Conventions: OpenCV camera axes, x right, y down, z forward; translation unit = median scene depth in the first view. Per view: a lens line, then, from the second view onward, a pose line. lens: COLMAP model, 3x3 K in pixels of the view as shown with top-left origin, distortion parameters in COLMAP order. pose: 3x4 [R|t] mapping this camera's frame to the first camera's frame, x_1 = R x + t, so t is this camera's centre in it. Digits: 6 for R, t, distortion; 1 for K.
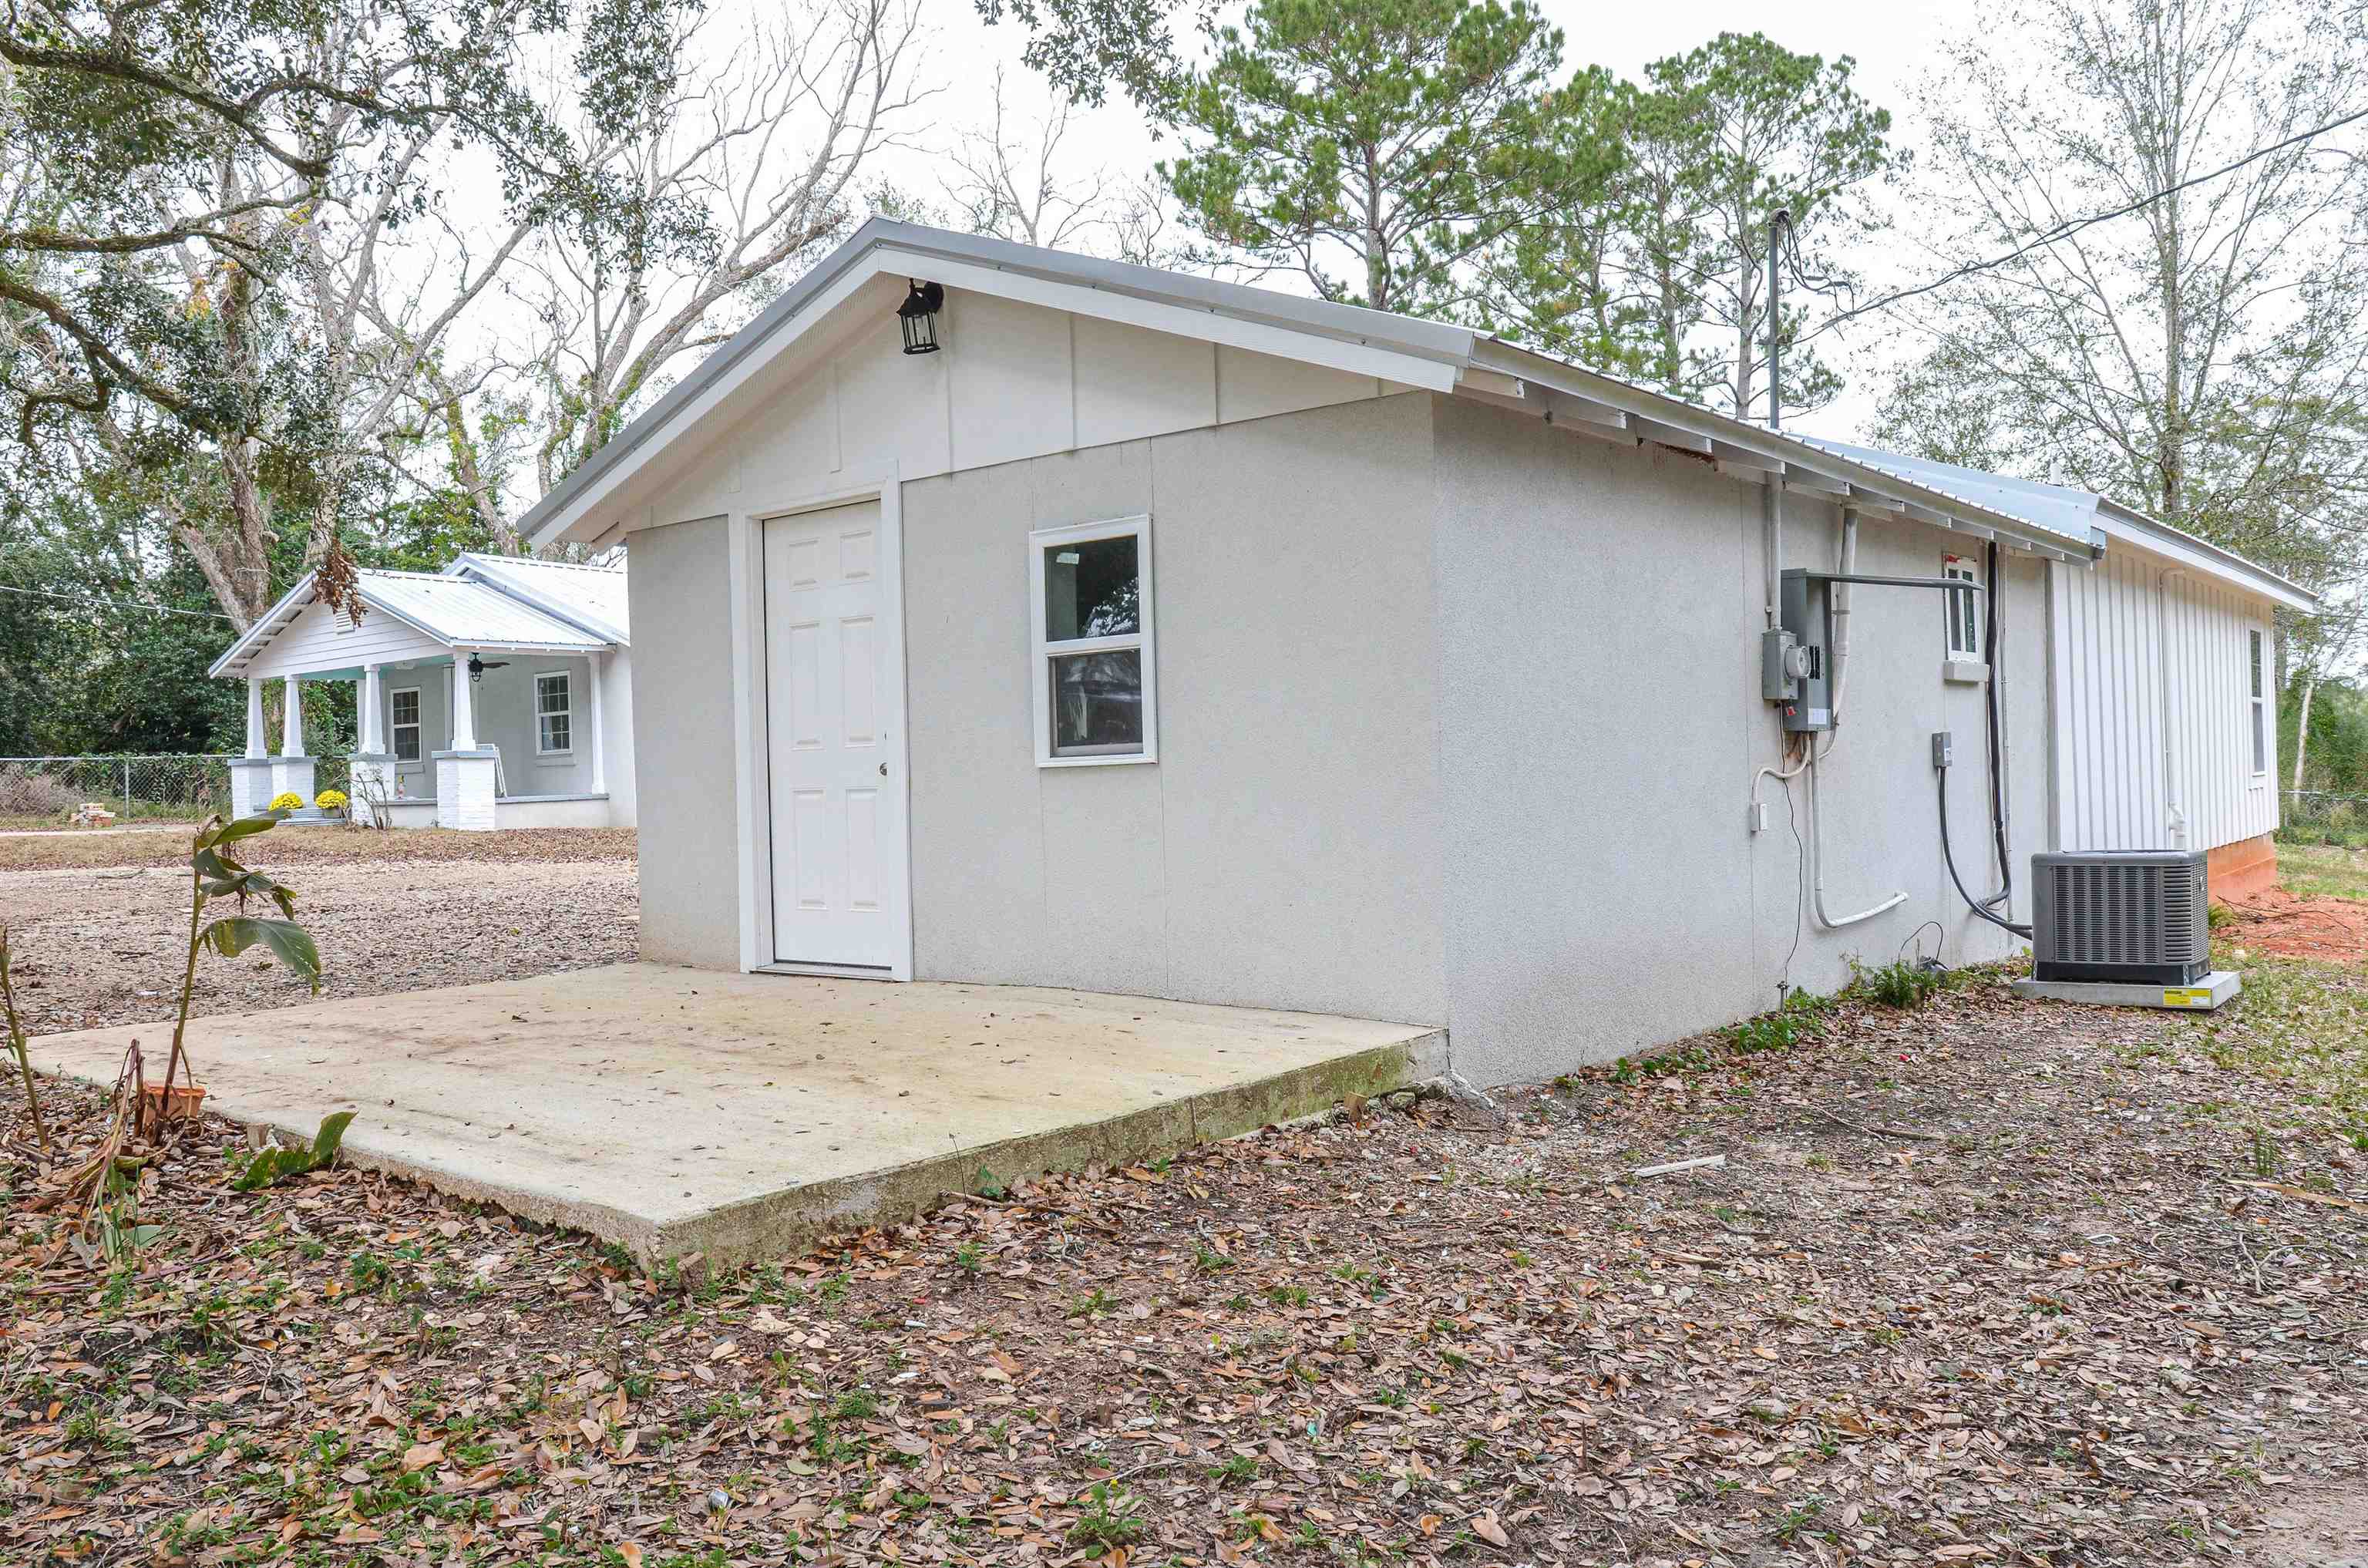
lens RADIAL K [[1779.9, 0, 1184.0], [0, 1779.9, 784.0], [0, 0, 1]] dist [-0.063389, 0.000698]
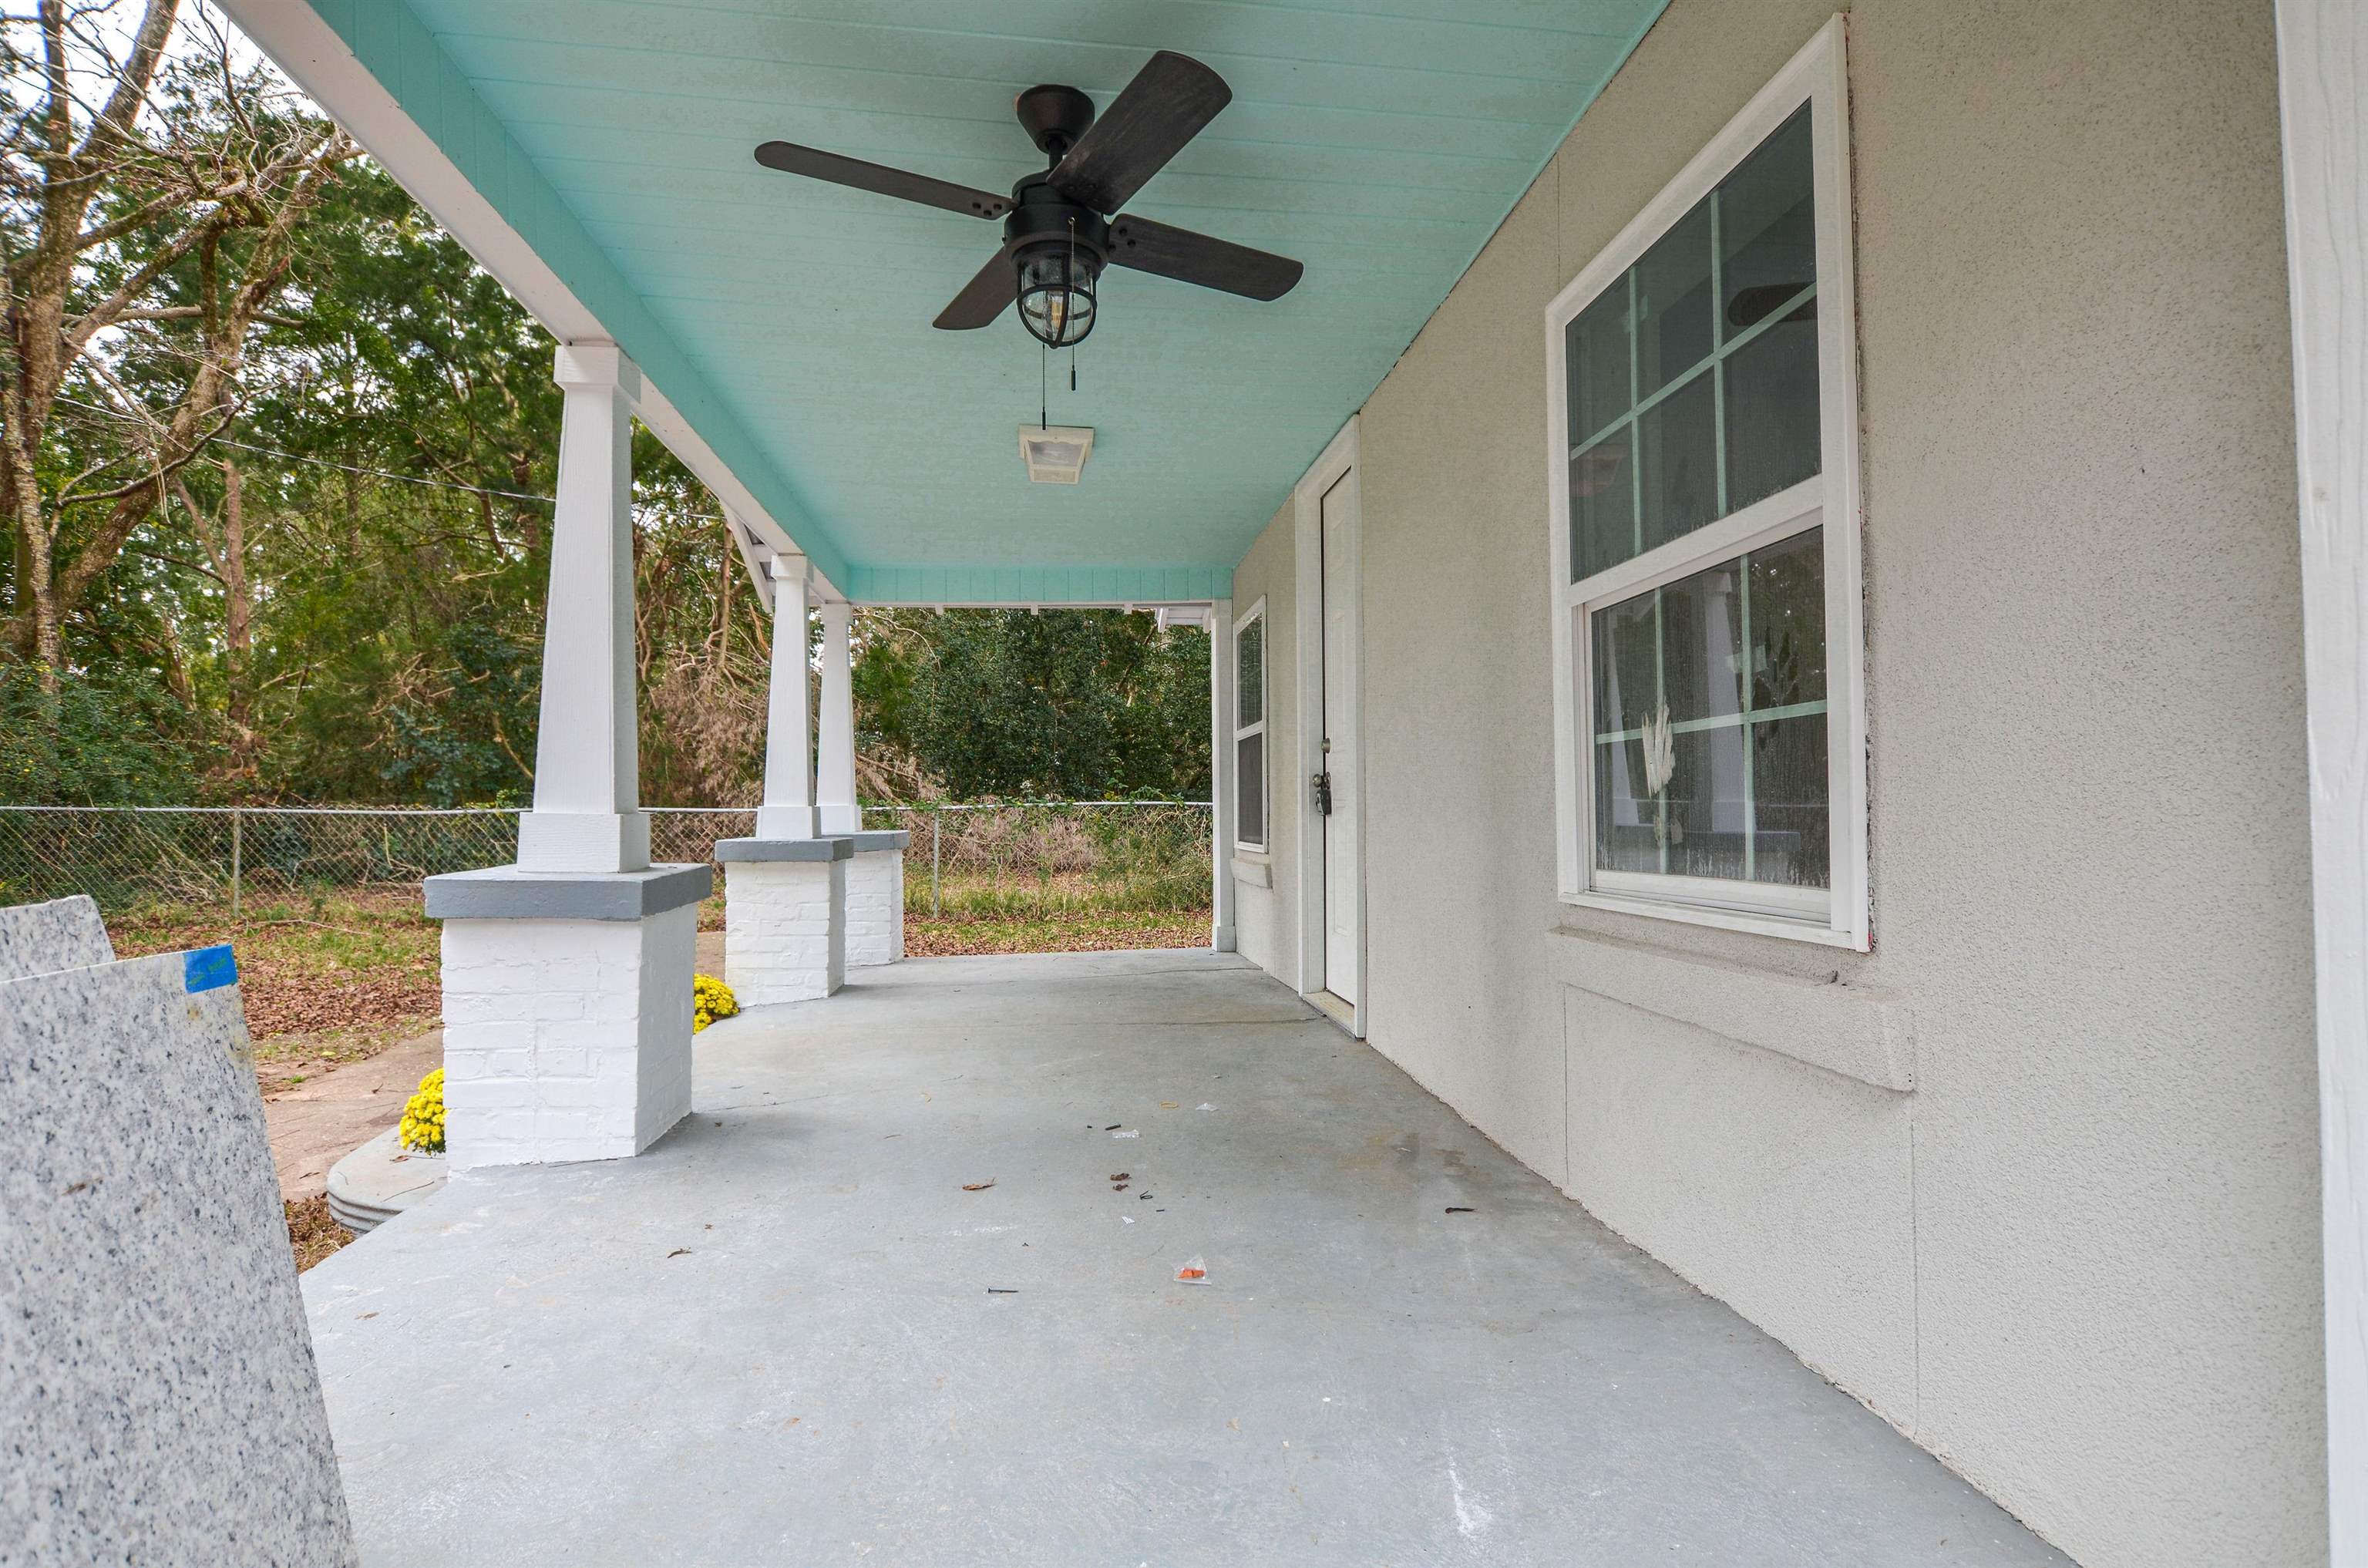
lens RADIAL K [[1231.4, 0, 1184.0], [0, 1231.4, 784.0], [0, 0, 1]] dist [0.000040, 0.000010]
pose [[0.709669, 0.002737, -0.704530, -0.324826], [-0.013354, 0.999865, -0.009566, -0.024094], [0.704409, 0.016197, 0.709610, 0.919632]]
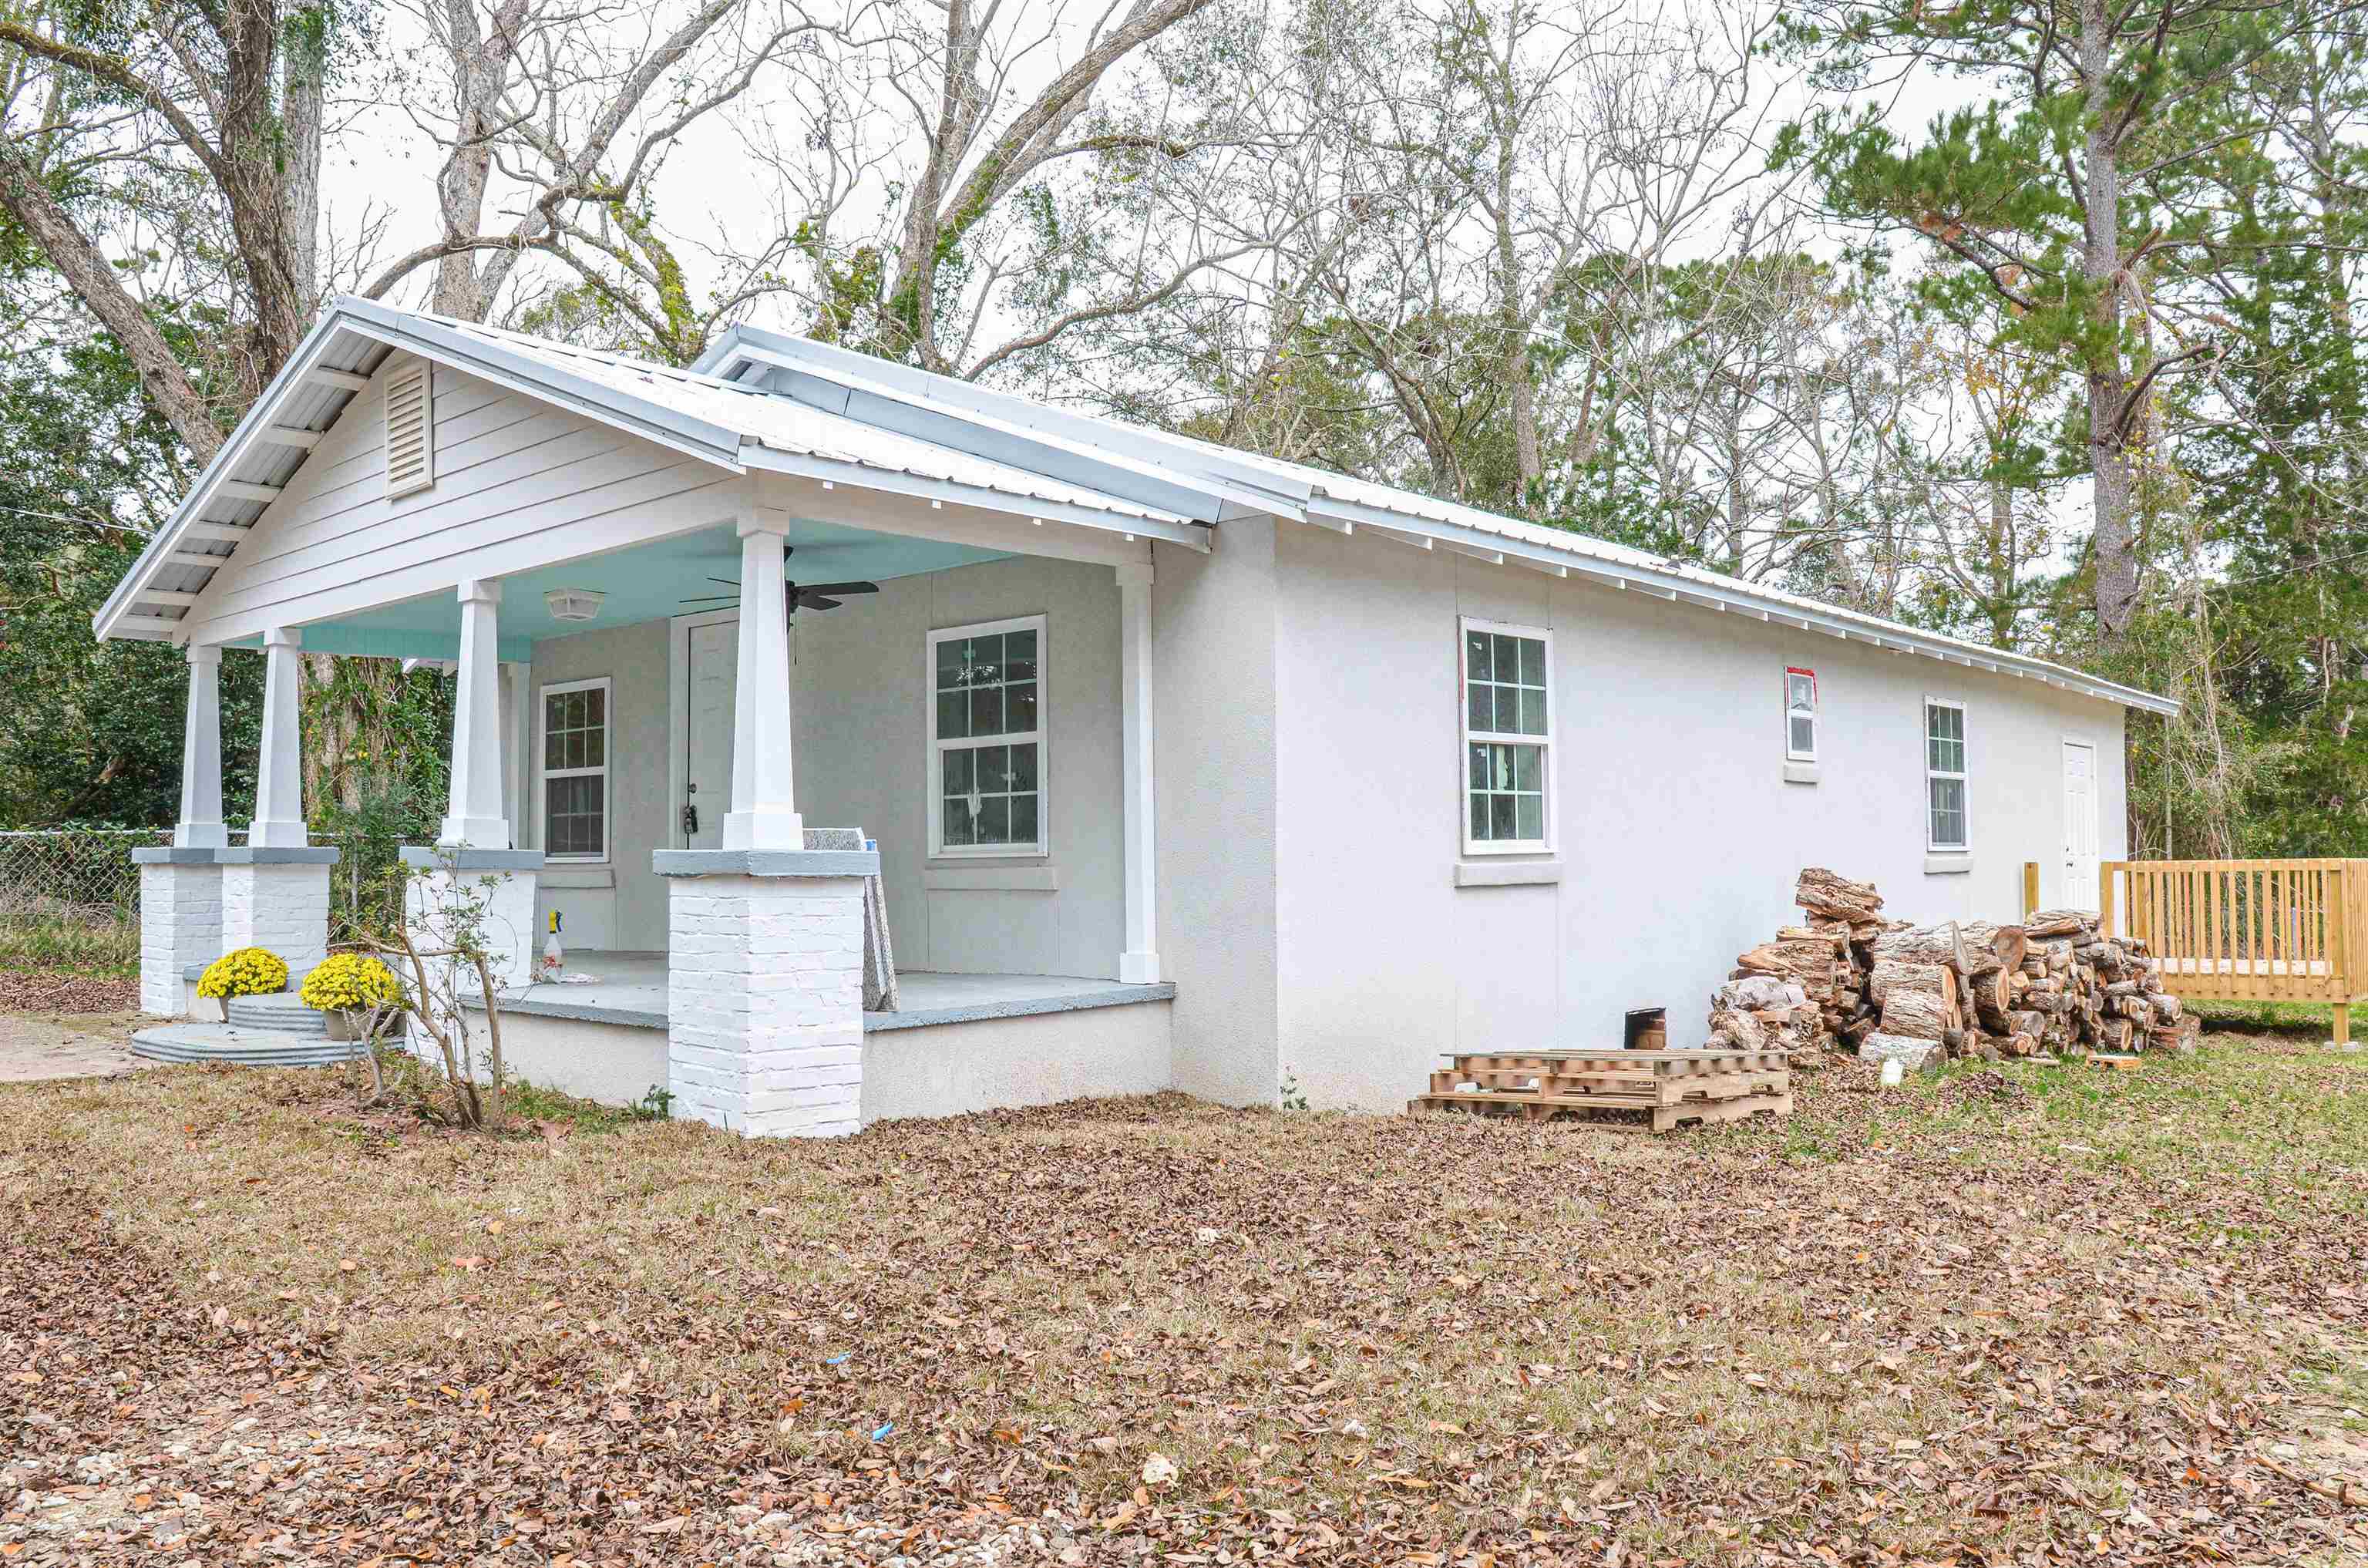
lens RADIAL K [[1779.9, 0, 1184.0], [0, 1779.9, 784.0], [0, 0, 1]] dist [-0.063389, 0.000698]
pose [[0.996077, 0.013750, -0.087412, -0.289219], [-0.017643, 0.998879, -0.043922, -0.016579], [0.086710, 0.045292, 0.995204, 0.657809]]
